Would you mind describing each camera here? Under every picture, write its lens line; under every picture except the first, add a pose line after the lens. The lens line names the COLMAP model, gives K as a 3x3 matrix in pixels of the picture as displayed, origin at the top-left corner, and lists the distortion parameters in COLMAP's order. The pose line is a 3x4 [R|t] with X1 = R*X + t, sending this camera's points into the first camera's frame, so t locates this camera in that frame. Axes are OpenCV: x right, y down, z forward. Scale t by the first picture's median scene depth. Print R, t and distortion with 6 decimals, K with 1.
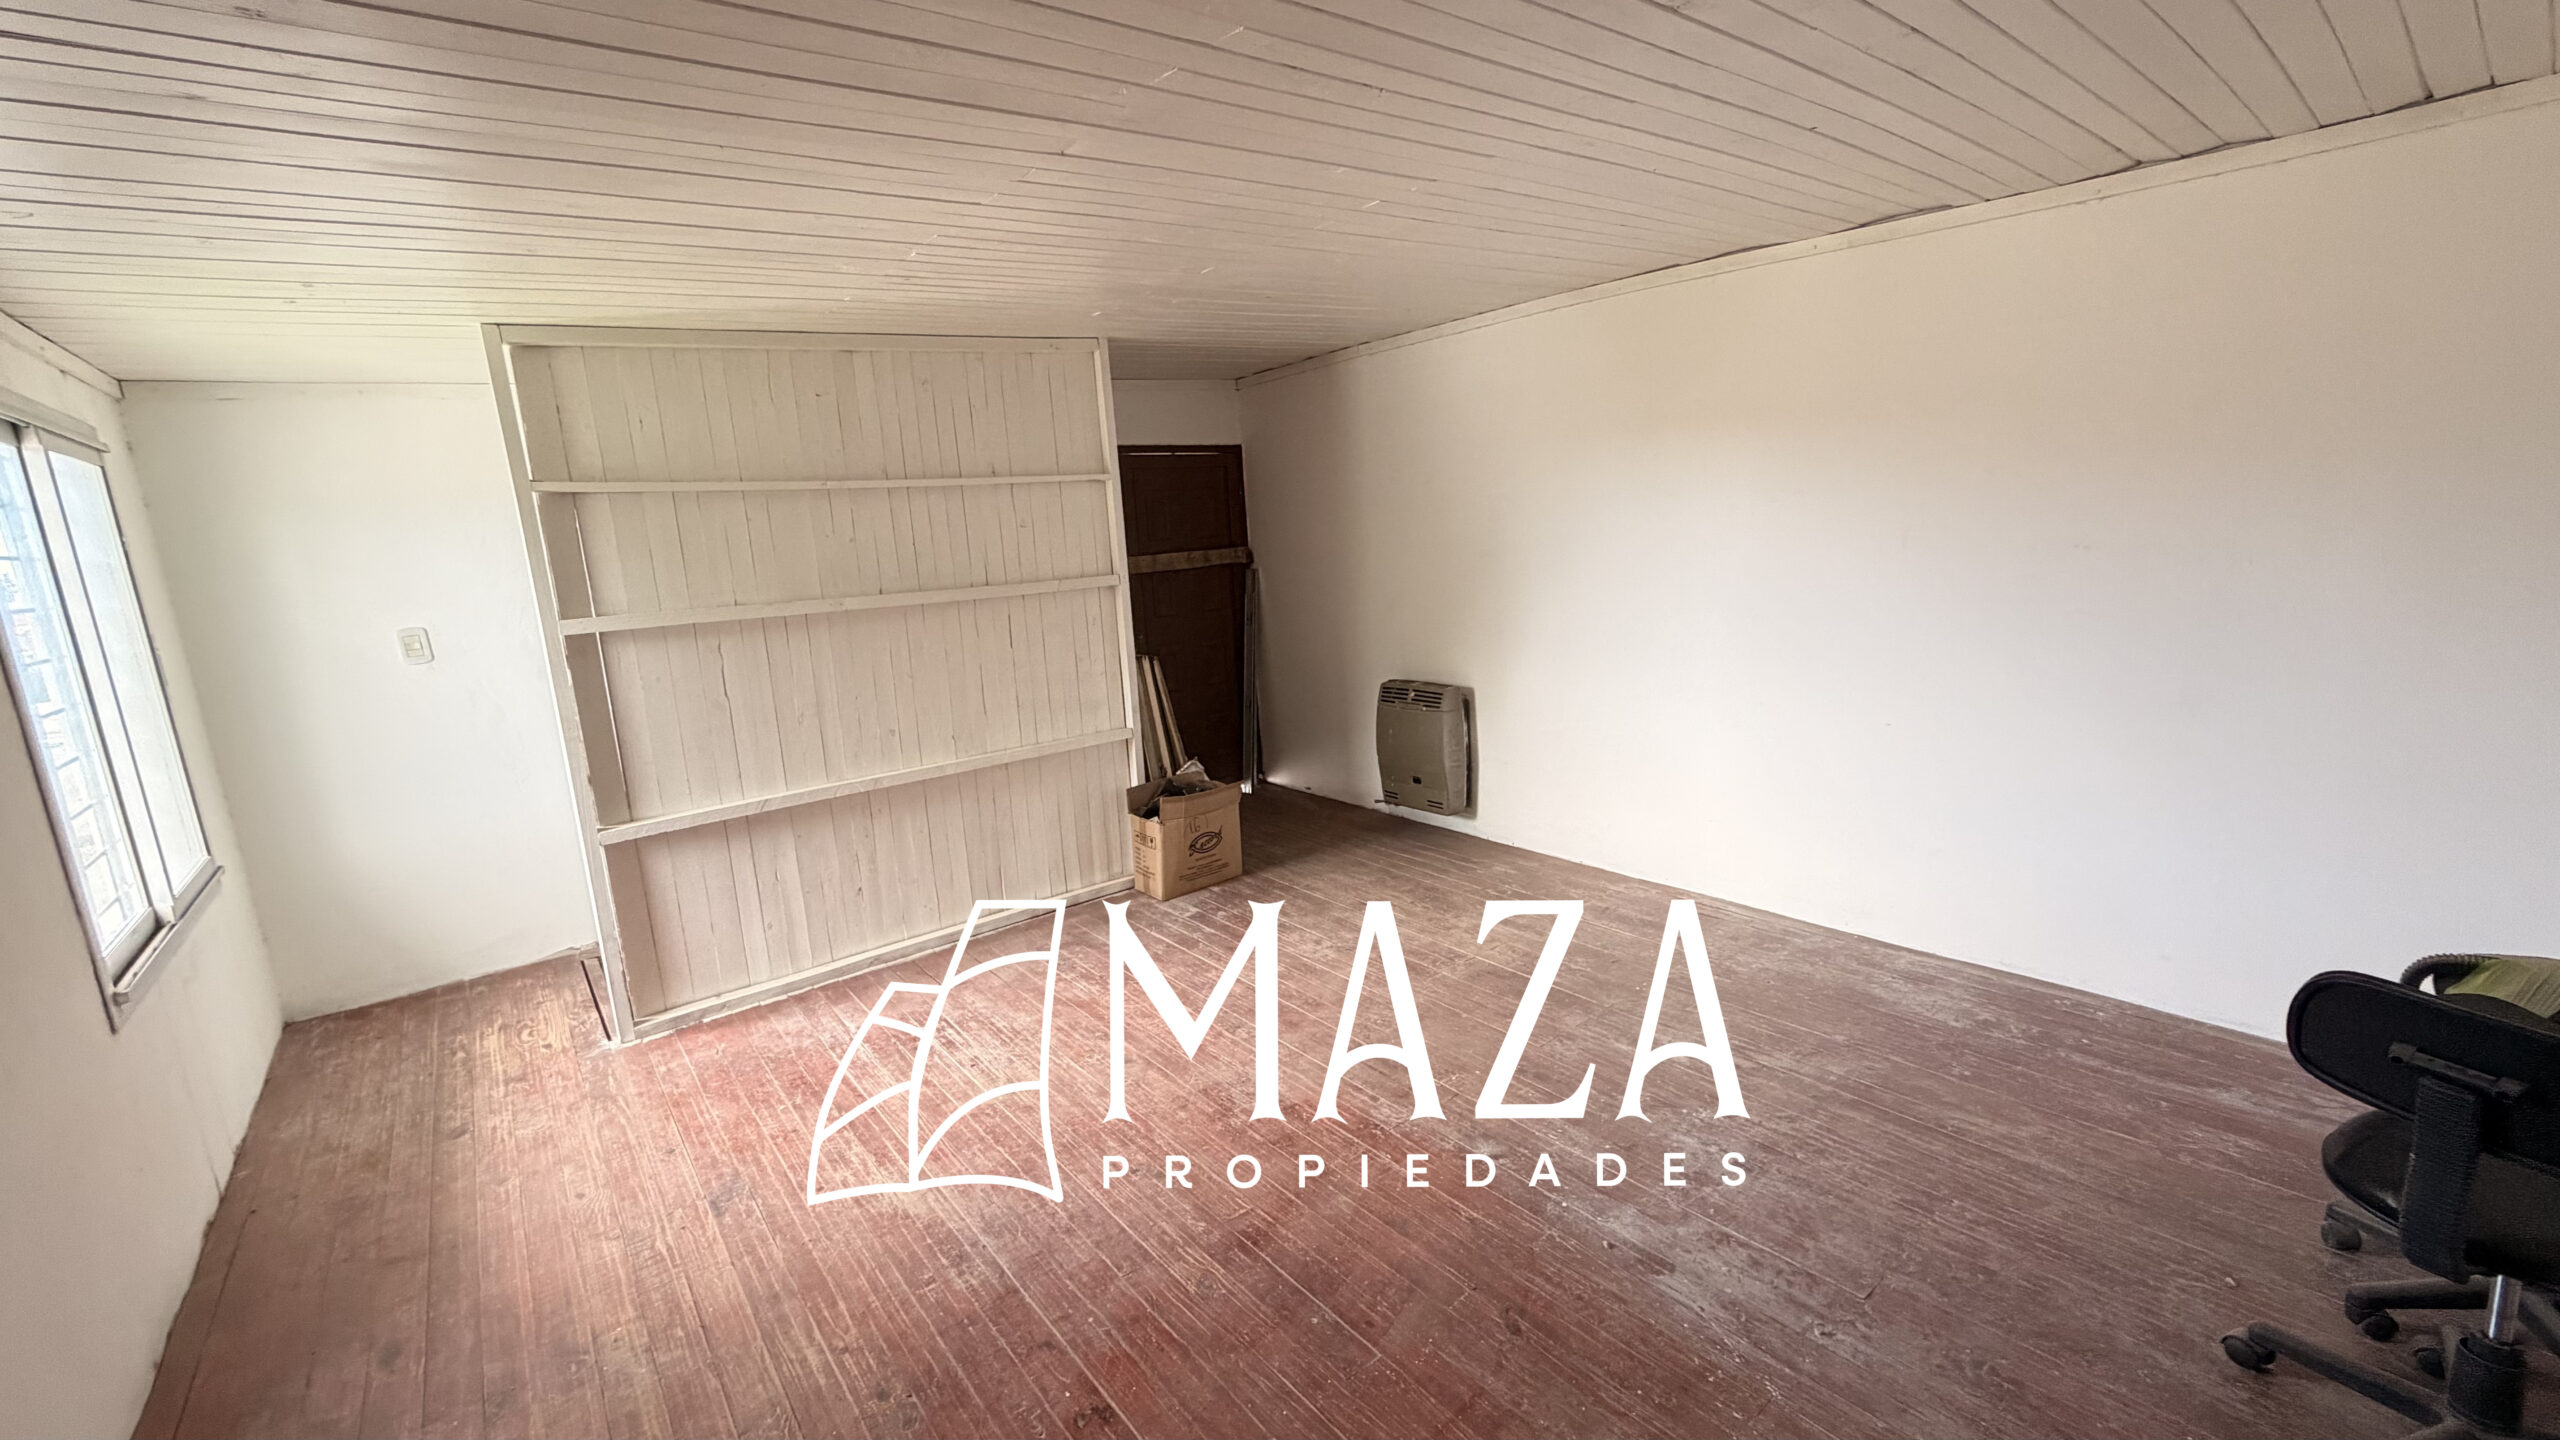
lens RADIAL K [[1028.9, 0, 1285.6], [0, 1028.9, 711.1], [0, 0, 1]] dist [-0.002127, -0.000068]
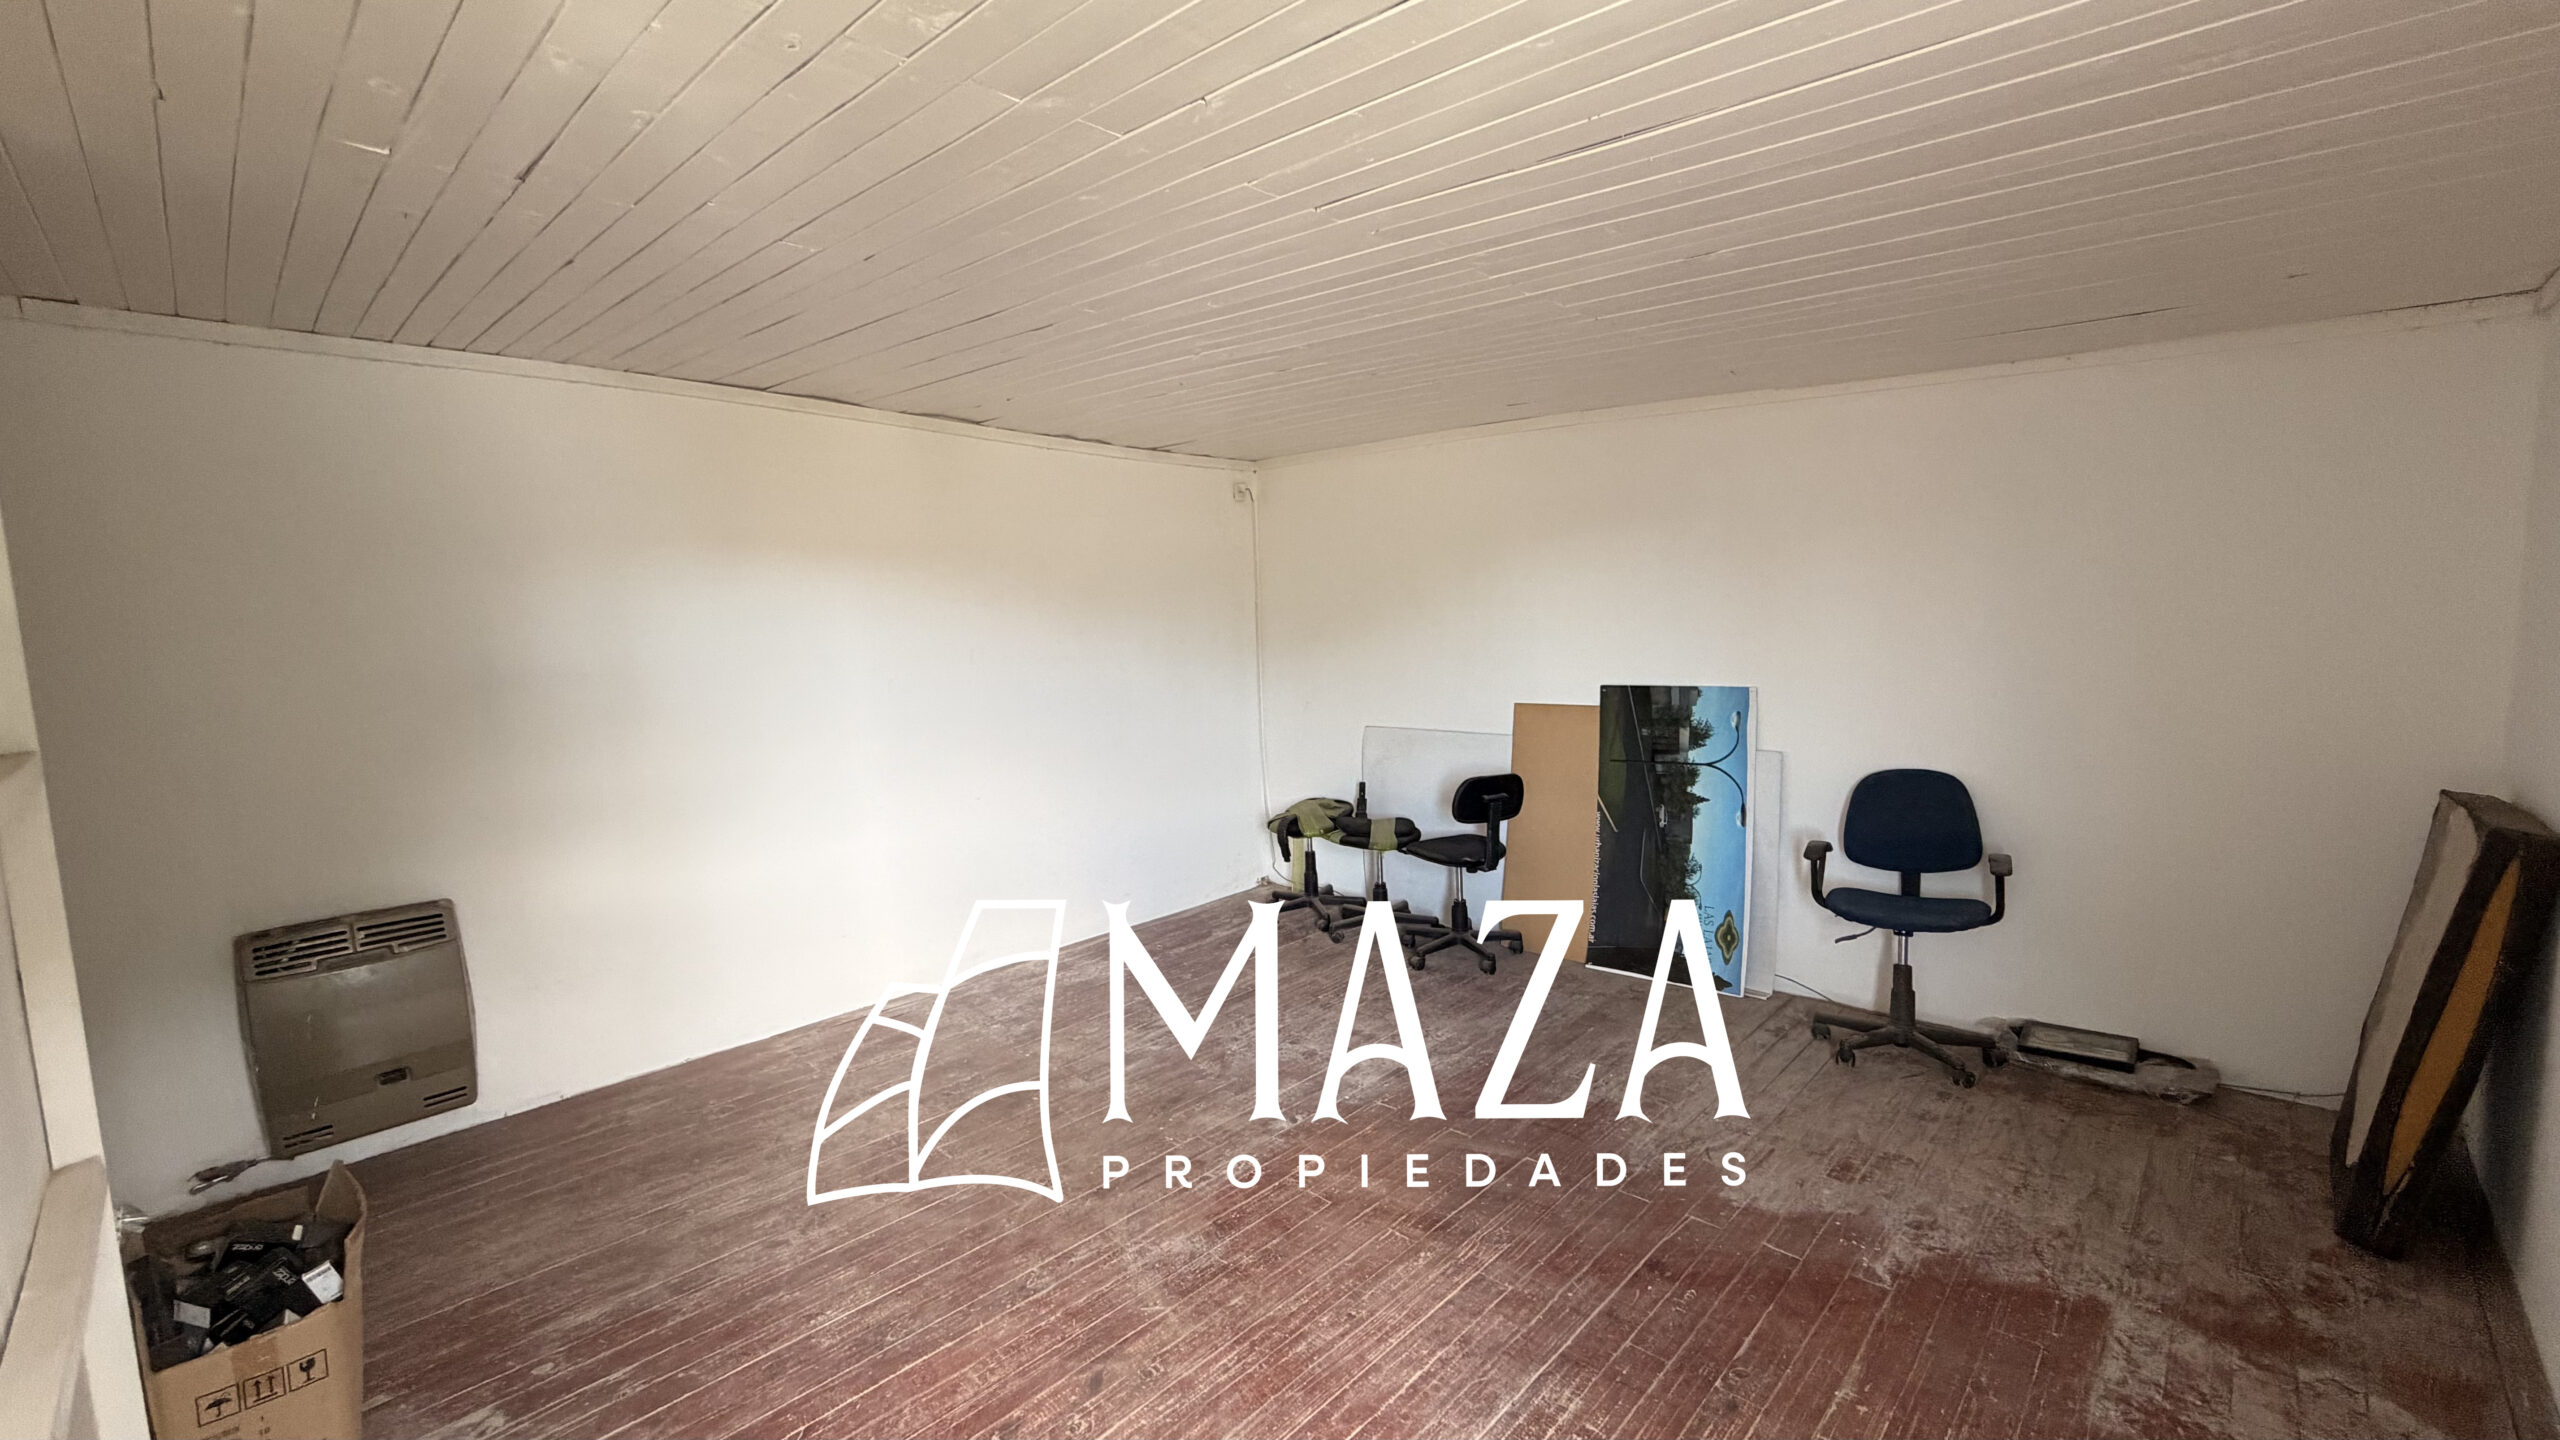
lens RADIAL K [[1028.9, 0, 1286.5], [0, 1028.9, 724.3], [0, 0, 1]] dist [-0.002127, -0.000068]
pose [[-0.133462, -0.042969, 0.990122, -1.074196], [0.214053, 0.974229, 0.071132, -0.124418], [-0.967662, 0.221432, -0.120825, 1.150630]]
